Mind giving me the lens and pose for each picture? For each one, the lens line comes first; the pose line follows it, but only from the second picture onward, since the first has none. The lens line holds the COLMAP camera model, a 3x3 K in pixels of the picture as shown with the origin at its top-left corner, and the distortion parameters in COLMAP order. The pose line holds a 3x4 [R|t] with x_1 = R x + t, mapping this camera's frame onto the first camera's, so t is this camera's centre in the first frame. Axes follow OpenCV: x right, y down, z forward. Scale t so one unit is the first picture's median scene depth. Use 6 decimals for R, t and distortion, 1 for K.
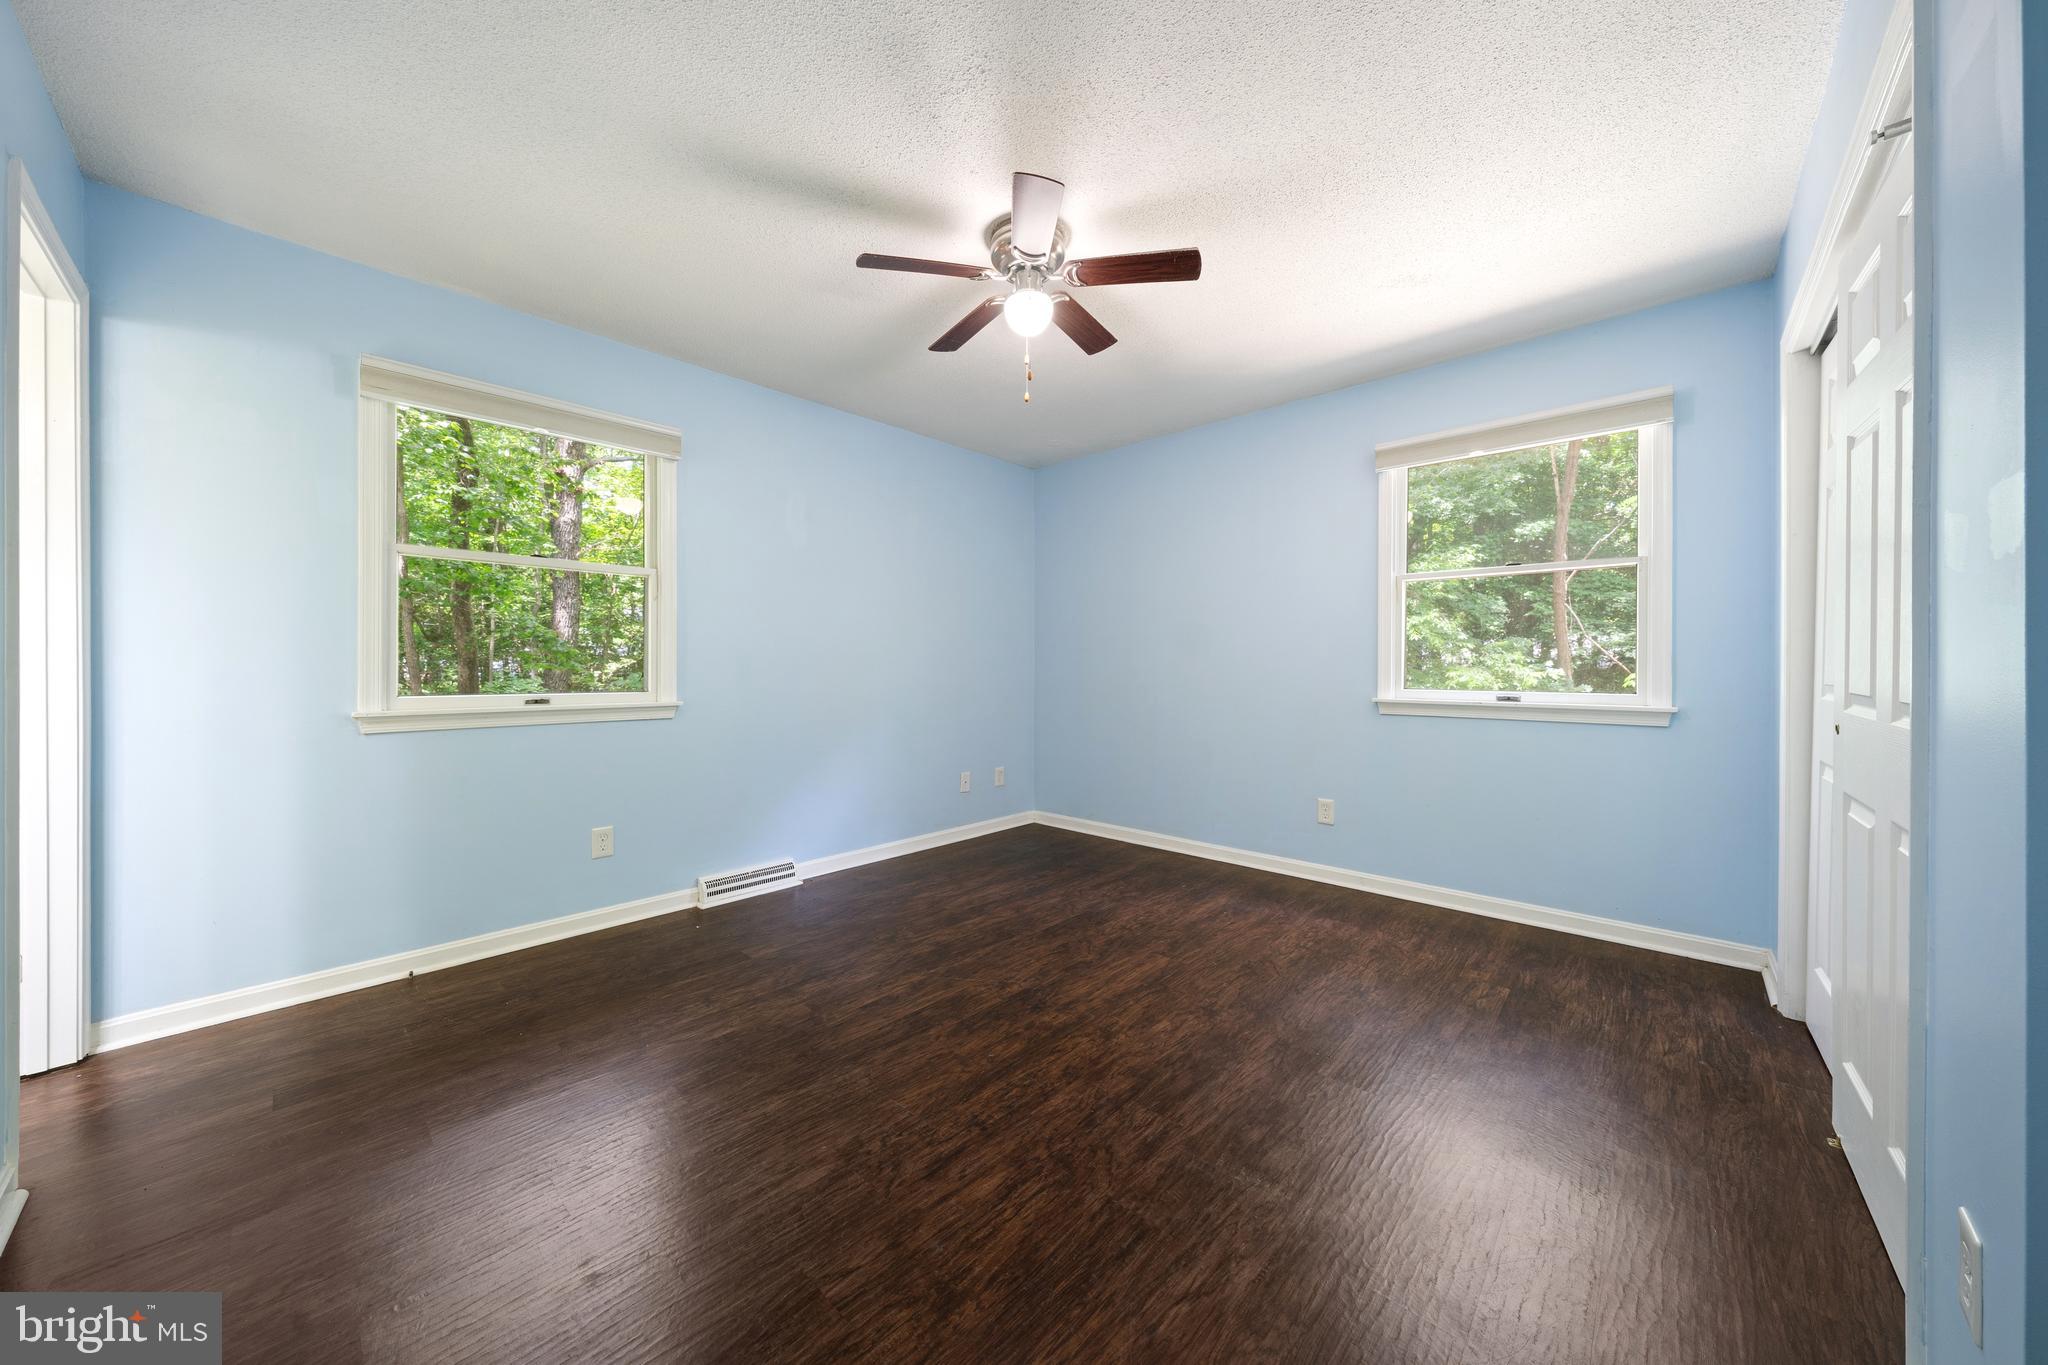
lens RADIAL K [[690.7, 0, 1030.3], [0, 690.7, 672.3], [0, 0, 1]] dist [-0.007281, -0.000091]
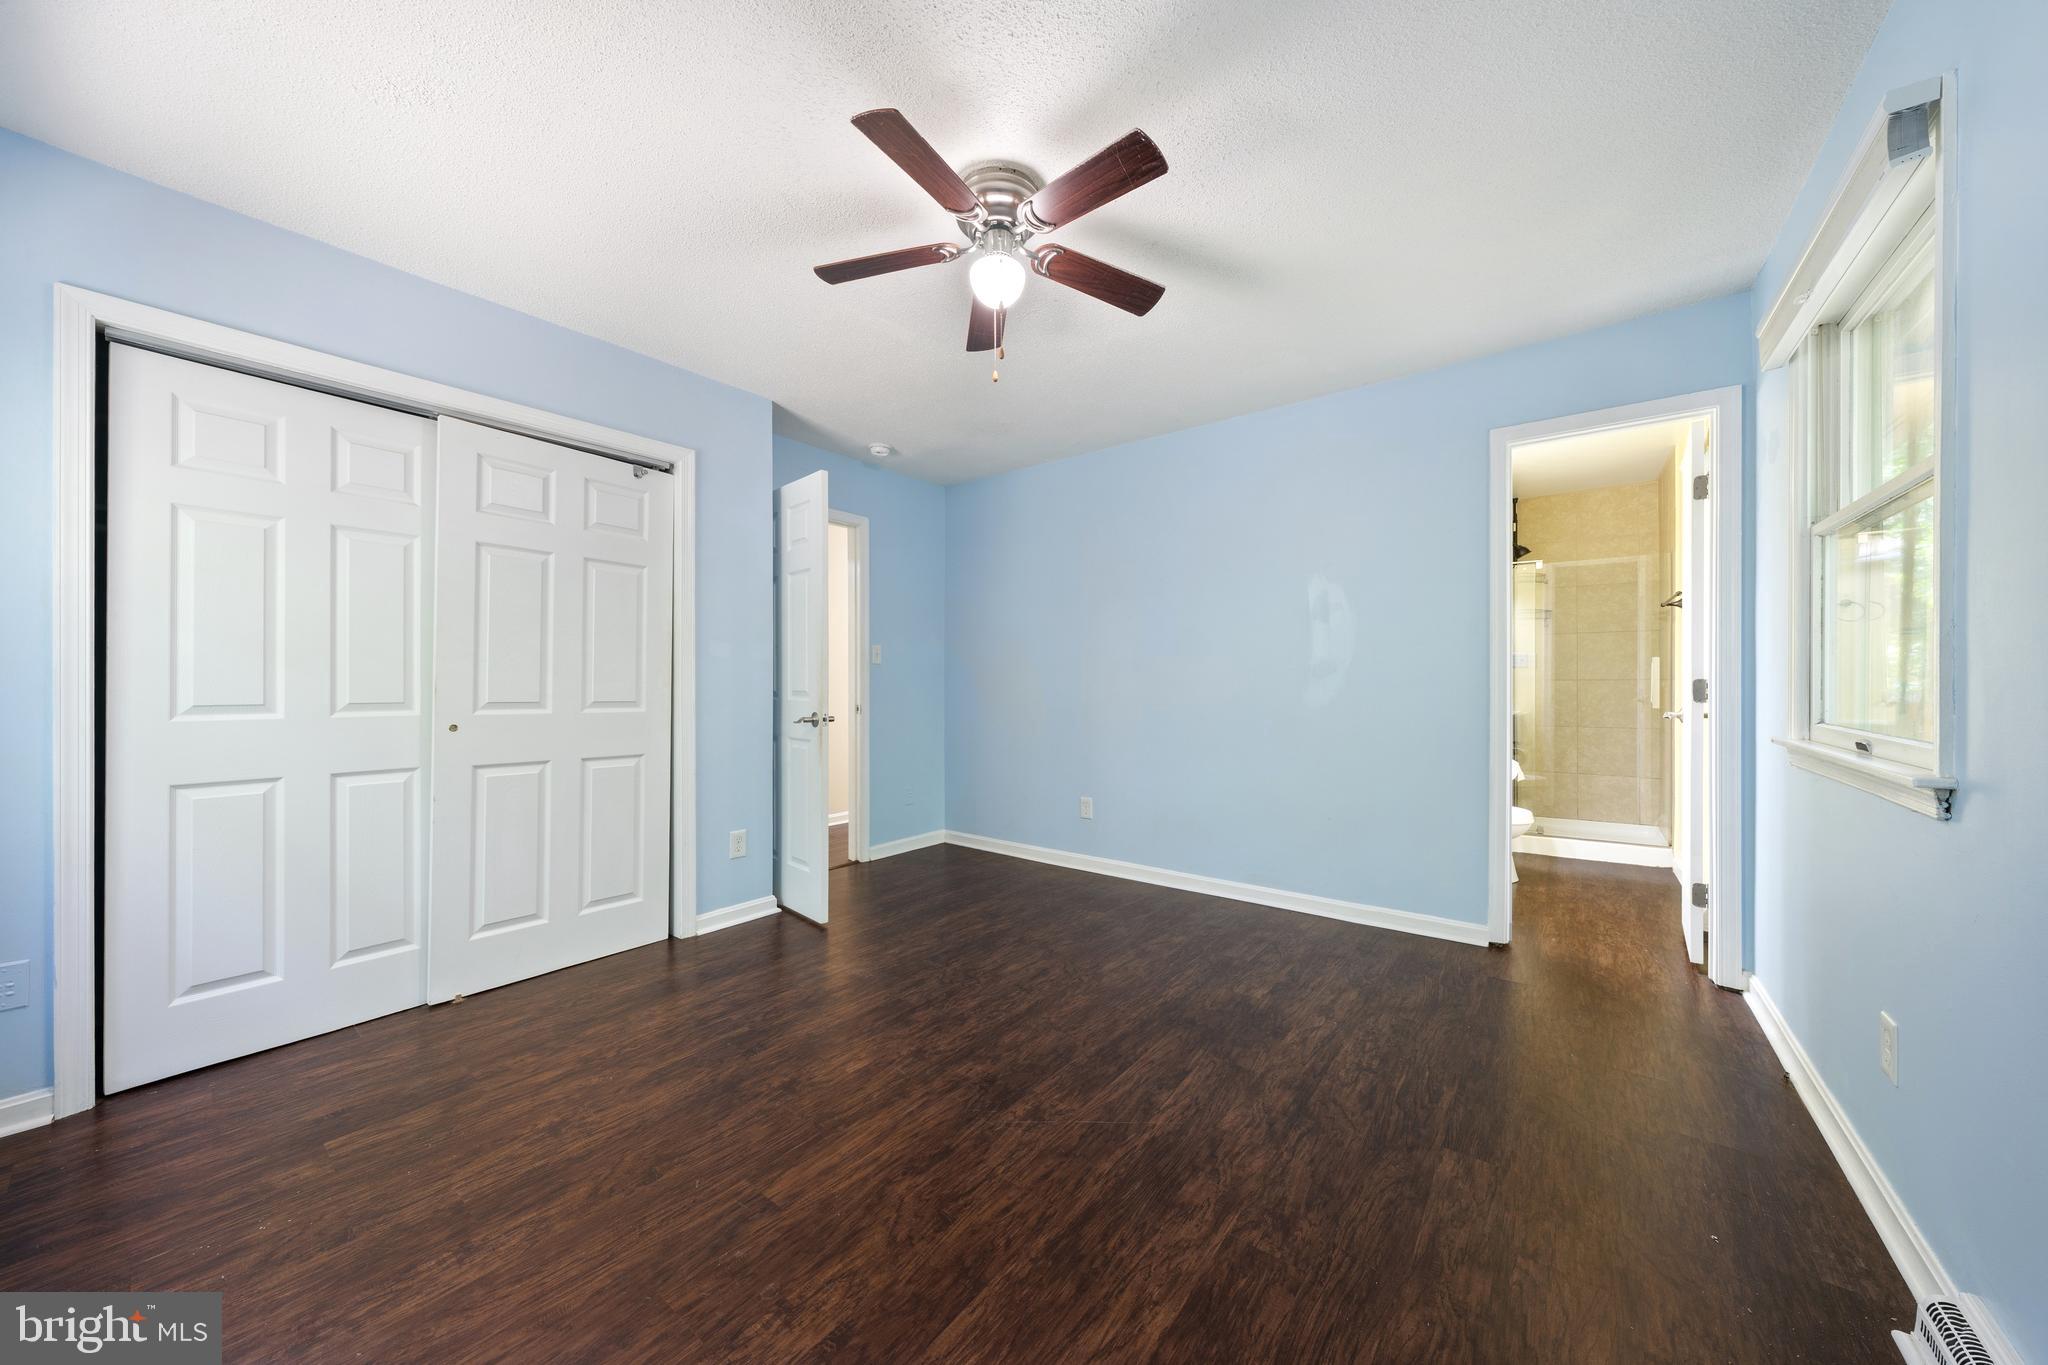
lens RADIAL K [[690.7, 0, 1027.7], [0, 690.7, 679.0], [0, 0, 1]] dist [-0.007281, -0.000091]
pose [[-0.996199, 0.001079, -0.087098, 0.037562], [0.000859, 0.999996, 0.002564, -0.019960], [0.087100, 0.002479, -0.996196, 1.878696]]
